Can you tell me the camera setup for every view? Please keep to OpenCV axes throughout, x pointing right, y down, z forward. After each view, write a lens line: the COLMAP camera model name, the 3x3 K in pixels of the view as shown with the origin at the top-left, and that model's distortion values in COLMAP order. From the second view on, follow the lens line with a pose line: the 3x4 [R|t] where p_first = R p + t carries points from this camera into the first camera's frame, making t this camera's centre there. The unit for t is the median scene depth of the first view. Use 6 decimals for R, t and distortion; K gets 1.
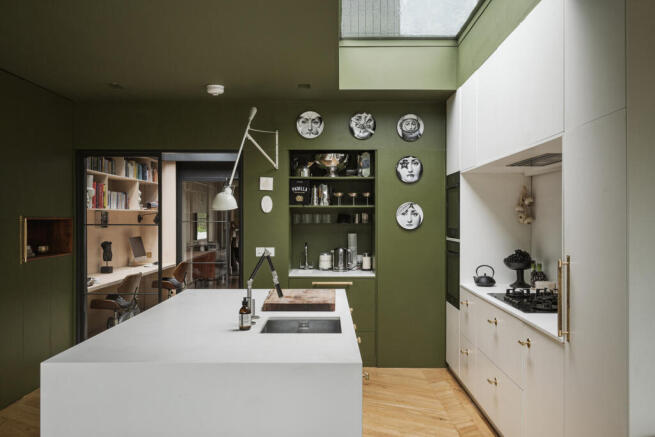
lens RADIAL K [[569.7, 0, 327.5], [0, 569.7, 218.5], [0, 0, 1]] dist [0.005278, 0.000222]
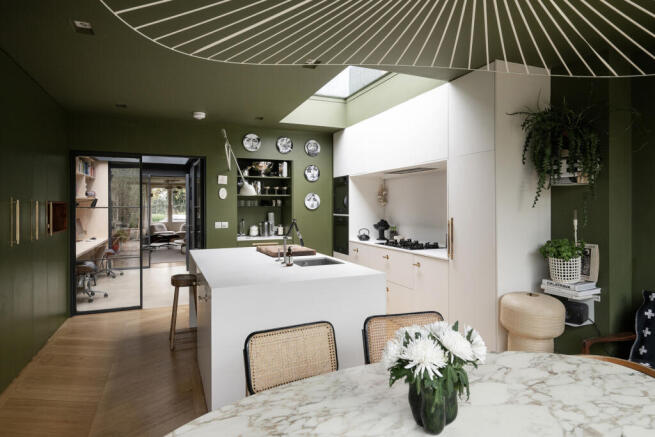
lens RADIAL K [[387.7, 0, 327.1], [0, 387.7, 208.5], [0, 0, 1]] dist [-0.001559, -0.000180]
pose [[0.912909, -0.005083, 0.408132, -0.275983], [0.003277, 0.999982, 0.005124, 0.010731], [-0.408150, -0.003340, 0.912909, -0.050645]]
